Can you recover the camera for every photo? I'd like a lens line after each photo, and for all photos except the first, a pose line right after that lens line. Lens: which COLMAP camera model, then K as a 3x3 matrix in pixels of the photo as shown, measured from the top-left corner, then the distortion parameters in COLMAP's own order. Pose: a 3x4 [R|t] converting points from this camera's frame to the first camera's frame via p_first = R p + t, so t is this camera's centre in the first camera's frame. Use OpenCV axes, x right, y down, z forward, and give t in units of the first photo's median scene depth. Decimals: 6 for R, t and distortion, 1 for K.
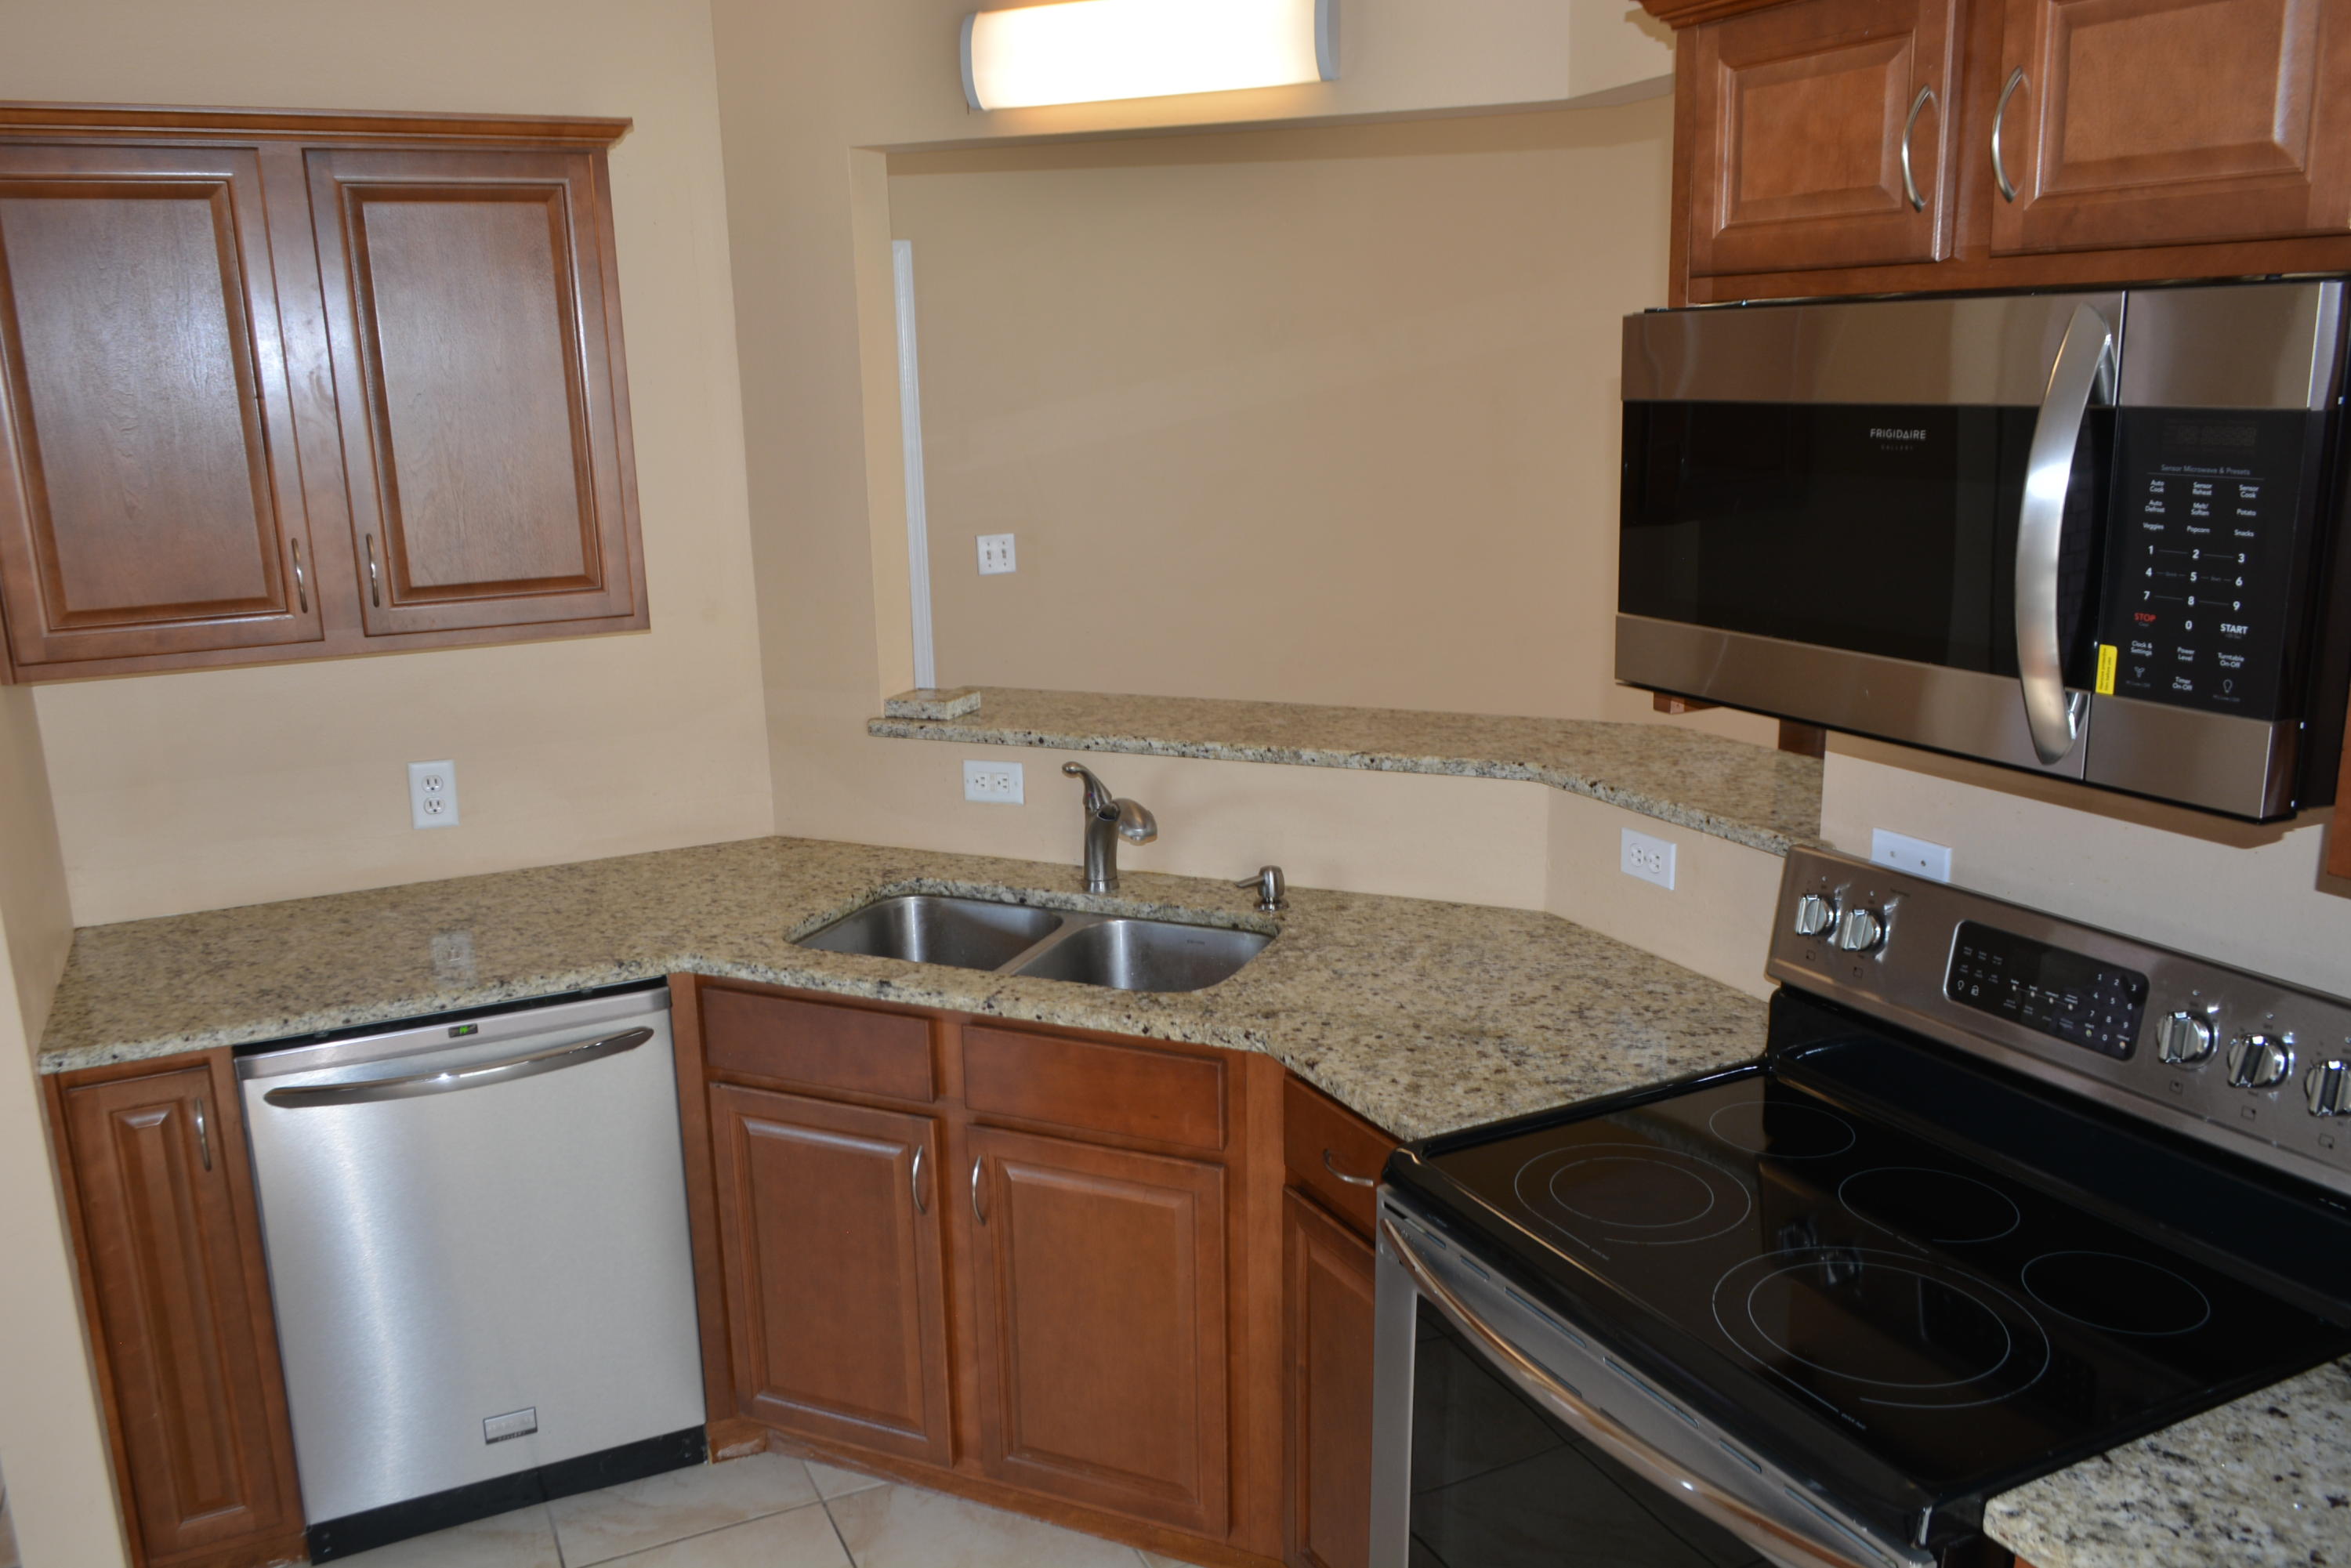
lens RADIAL K [[1816.6, 0, 1127.6], [0, 1816.6, 782.2], [0, 0, 1]] dist [0.012381, 0.002181]
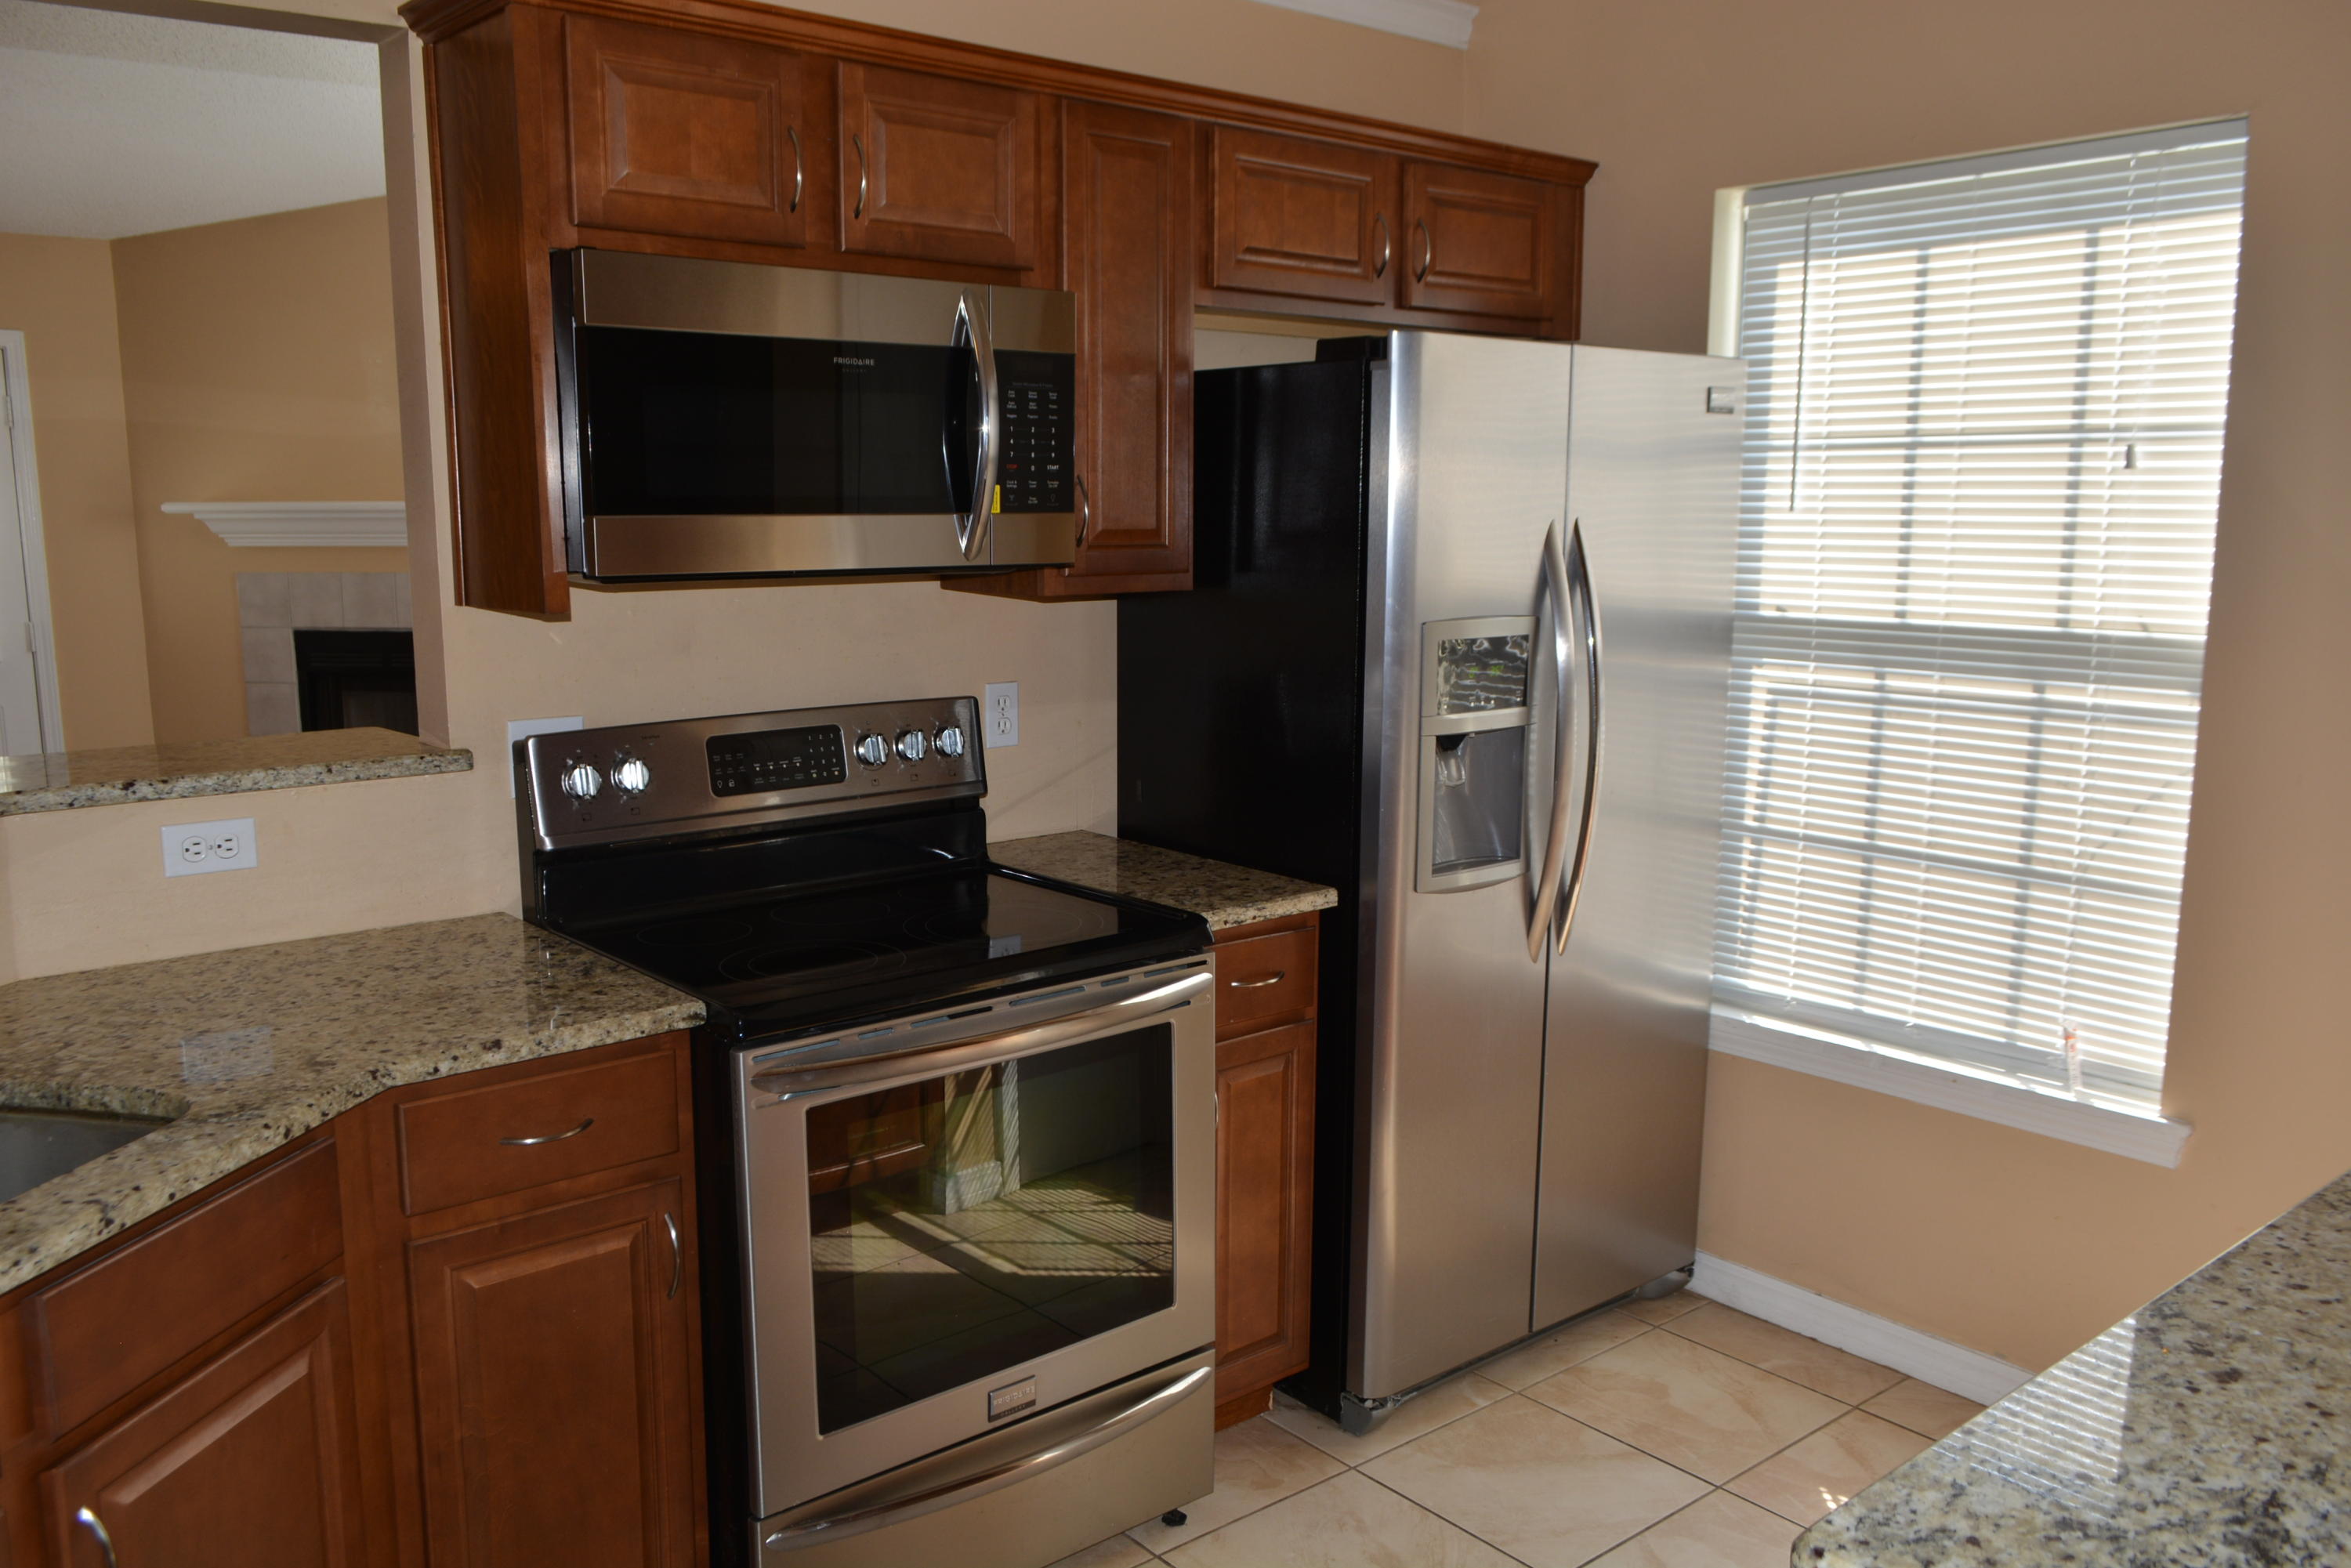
lens RADIAL K [[1849.2, 0, 1132.4], [0, 1849.2, 810.4], [0, 0, 1]] dist [-0.004608, -0.000149]
pose [[-0.234607, -0.136532, 0.962455, -0.810625], [0.226062, 0.955280, 0.190619, -0.054602], [-0.945439, 0.262295, -0.193251, 0.835122]]
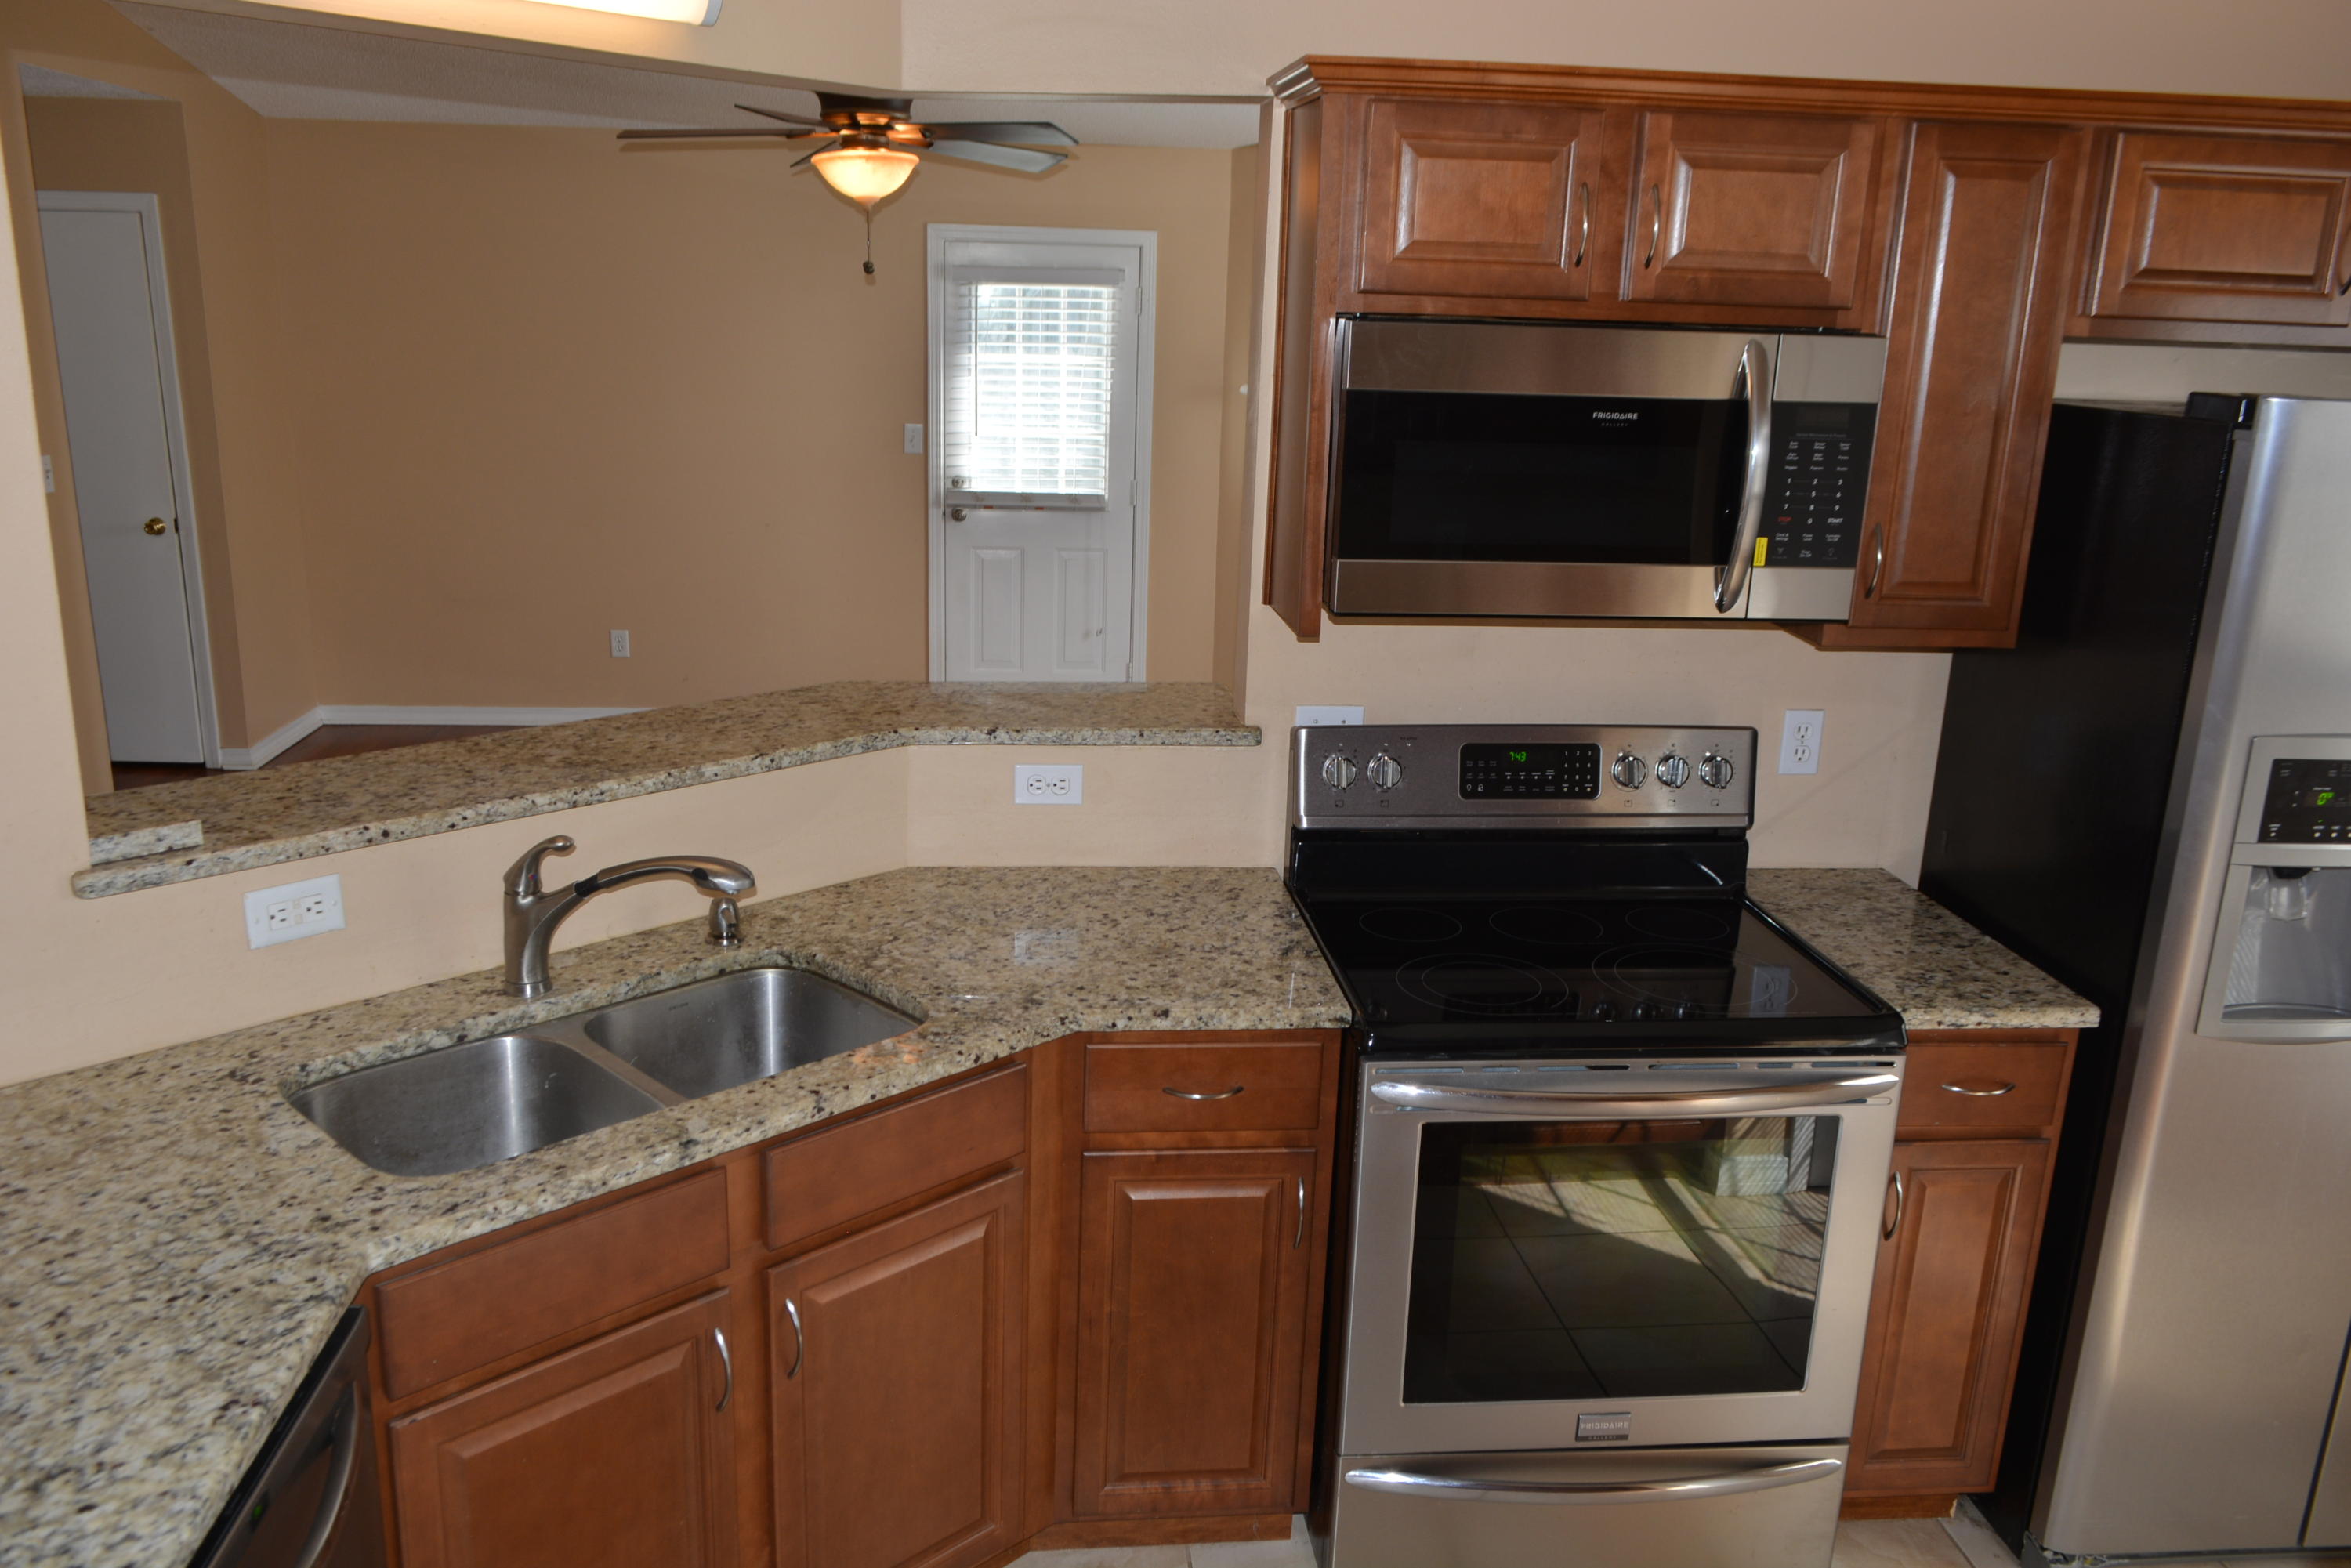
lens RADIAL K [[1849.2, 0, 1132.4], [0, 1849.2, 810.4], [0, 0, 1]] dist [-0.004608, -0.000149]
pose [[0.357929, -0.218376, 0.907854, -0.851646], [0.177715, 0.970428, 0.163362, -0.138839], [-0.916681, 0.102867, 0.386153, 0.574320]]
